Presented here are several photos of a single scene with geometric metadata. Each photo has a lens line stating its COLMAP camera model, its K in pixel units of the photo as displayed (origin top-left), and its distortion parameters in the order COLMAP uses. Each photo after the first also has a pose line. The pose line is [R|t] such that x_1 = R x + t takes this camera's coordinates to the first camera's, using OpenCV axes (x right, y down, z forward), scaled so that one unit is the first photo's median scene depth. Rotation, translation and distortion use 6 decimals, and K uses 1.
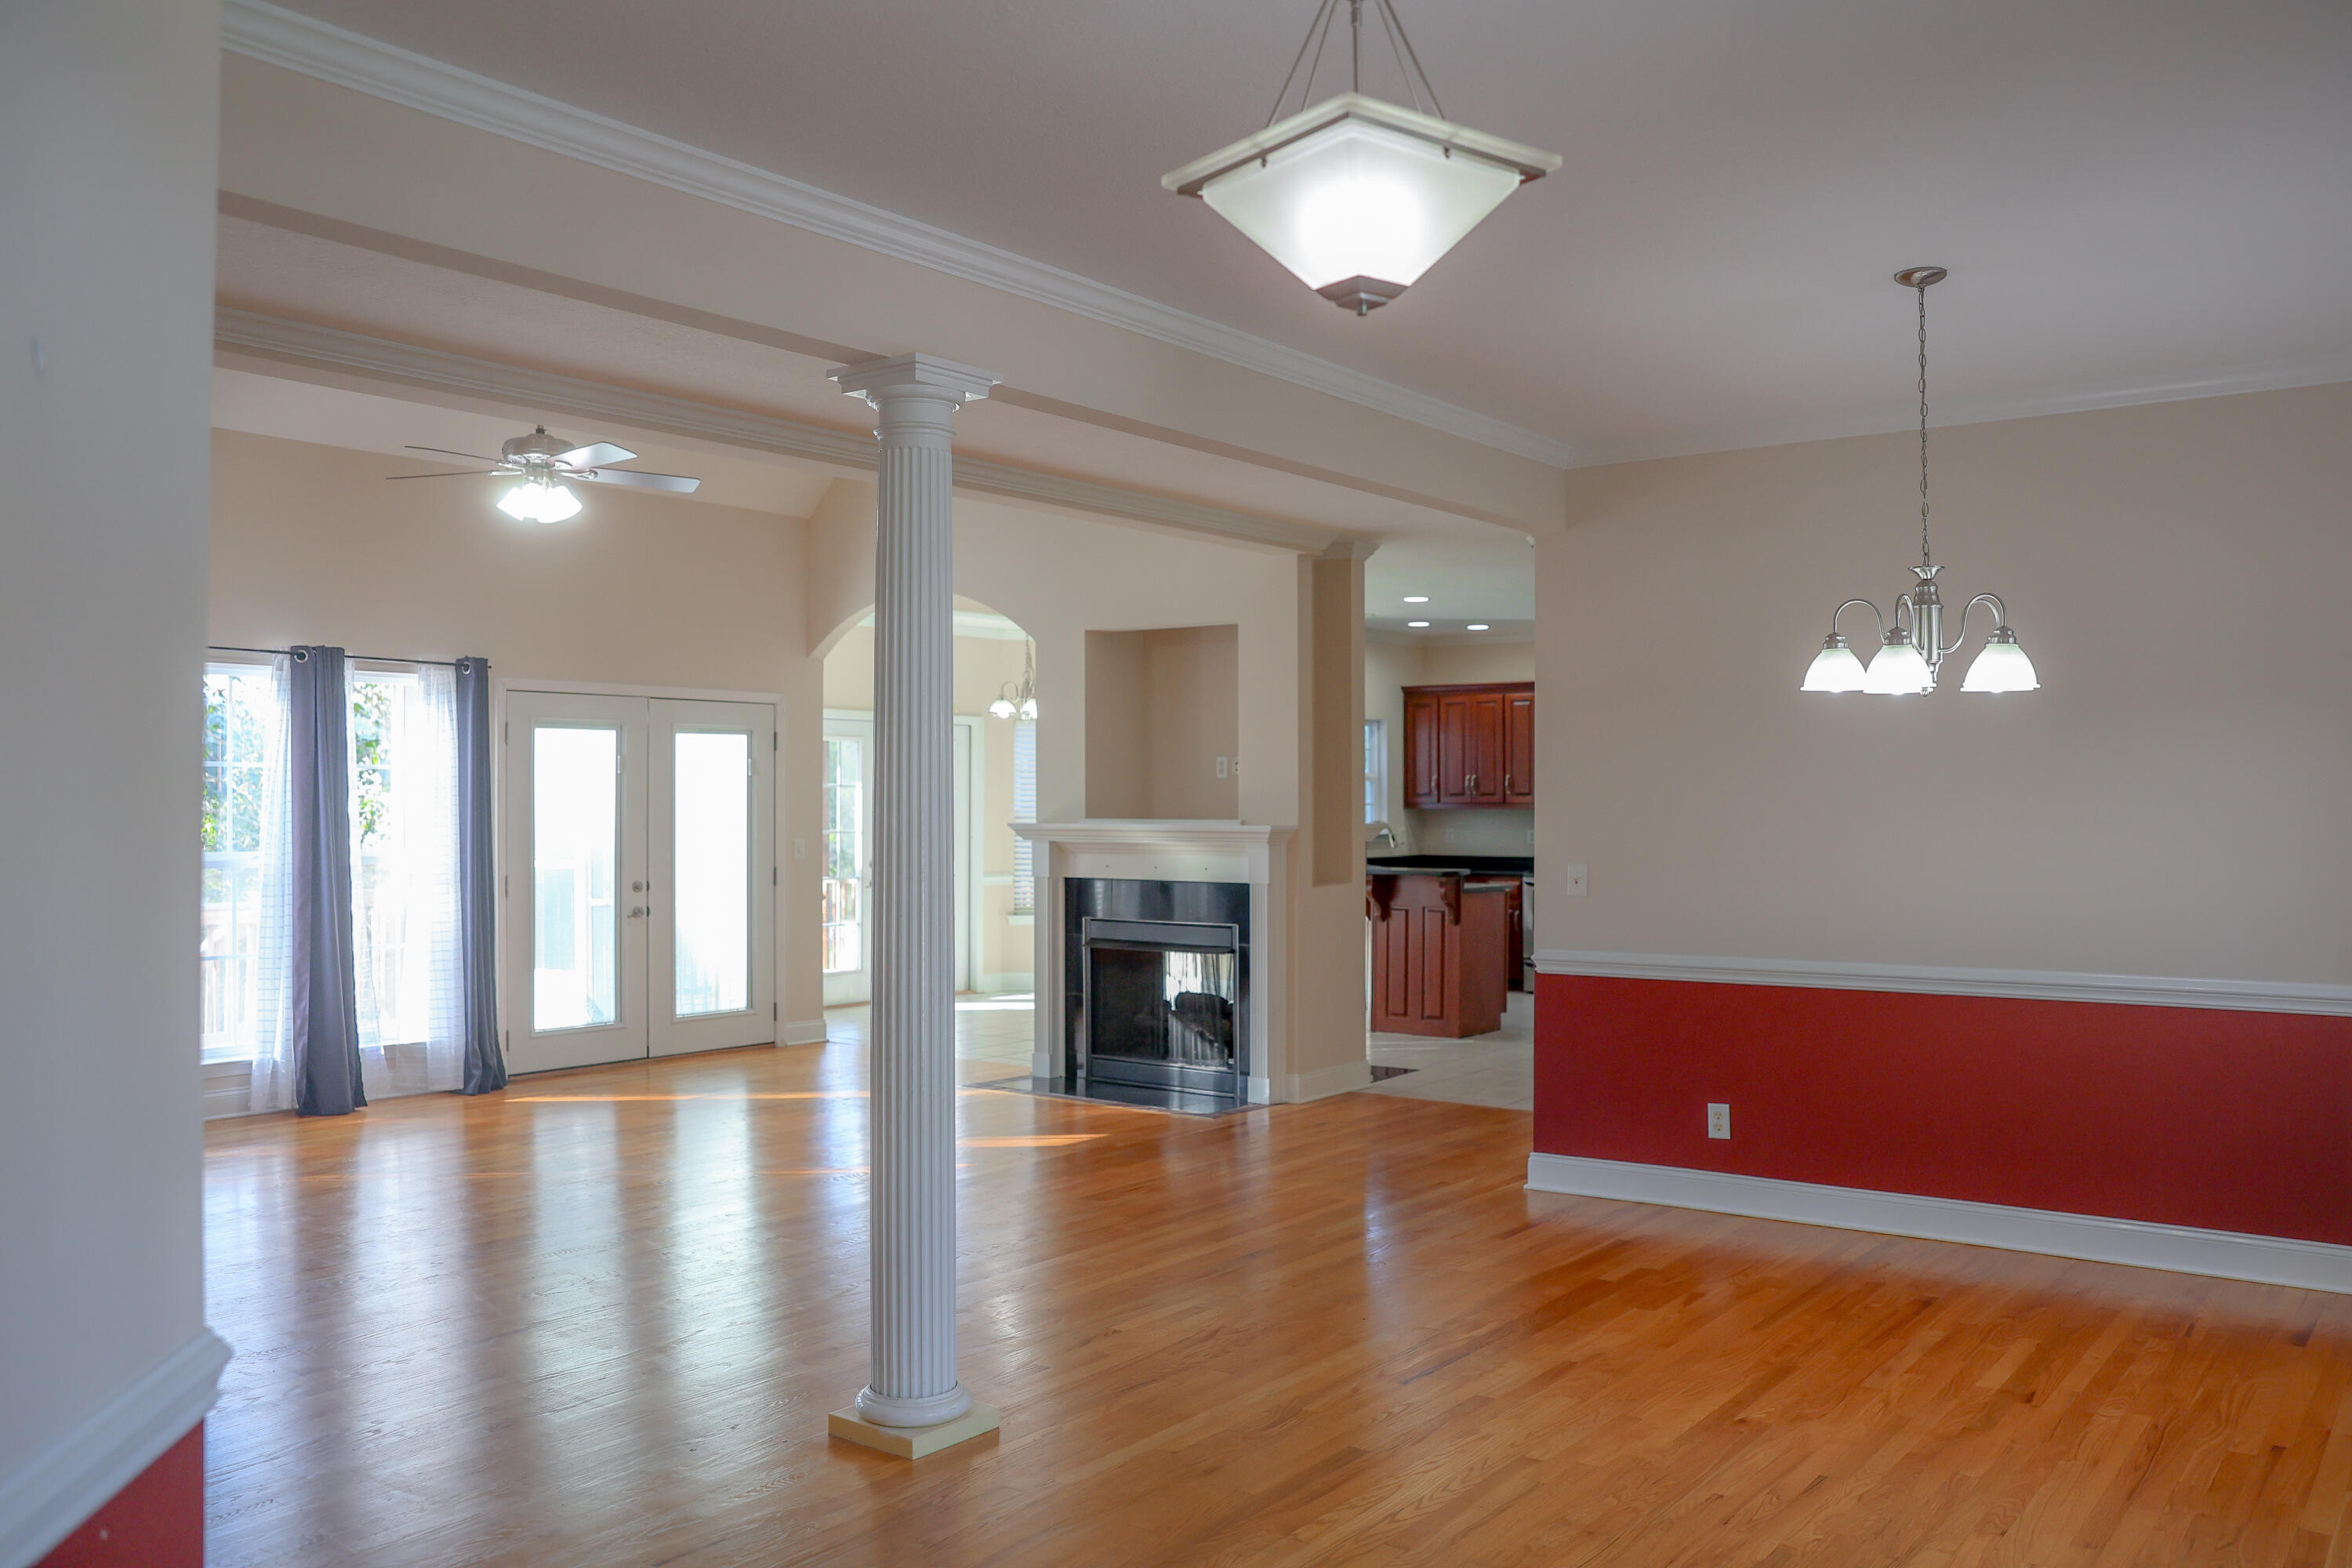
lens RADIAL K [[1855.7, 0, 1176.0], [0, 1855.7, 784.0], [0, 0, 1]] dist [-0.119026, 0.142825]
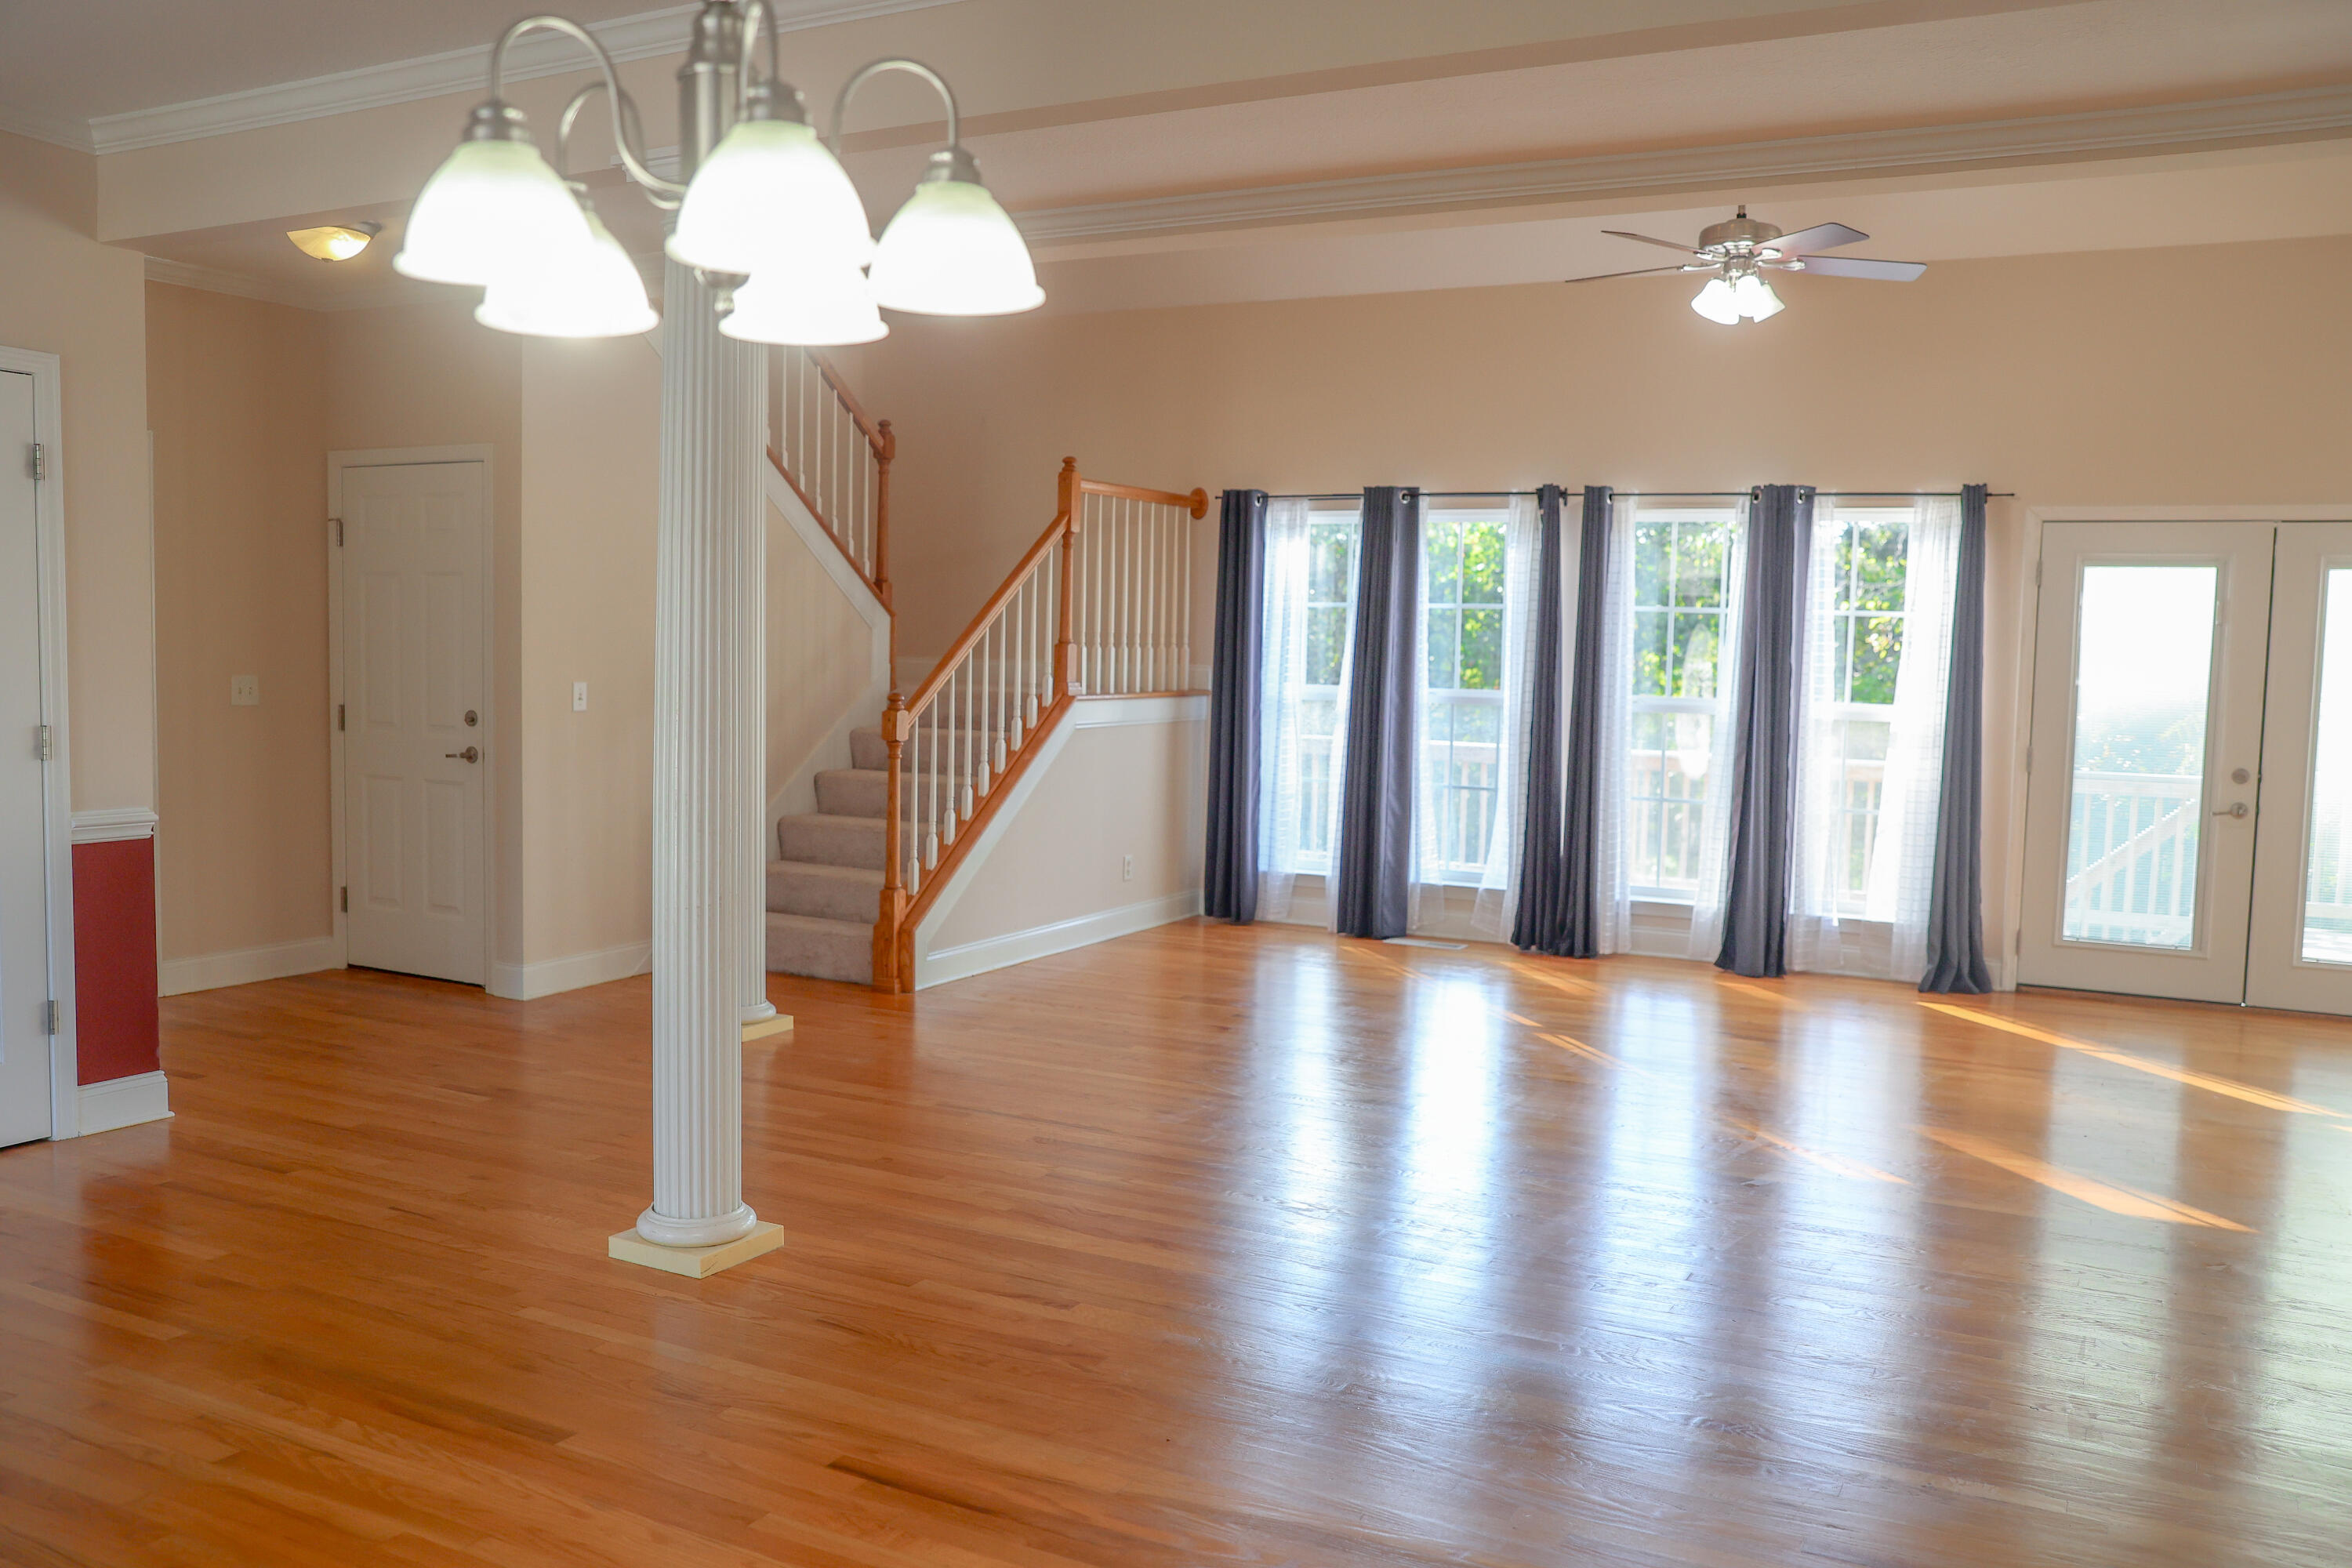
lens RADIAL K [[1855.7, 0, 1176.0], [0, 1855.7, 784.0], [0, 0, 1]] dist [-0.119026, 0.142825]
pose [[0.180981, 0.081980, -0.980064, 0.327309], [-0.014849, 0.996634, 0.080624, 0.005673], [0.983374, -0.000039, 0.181590, 0.409538]]
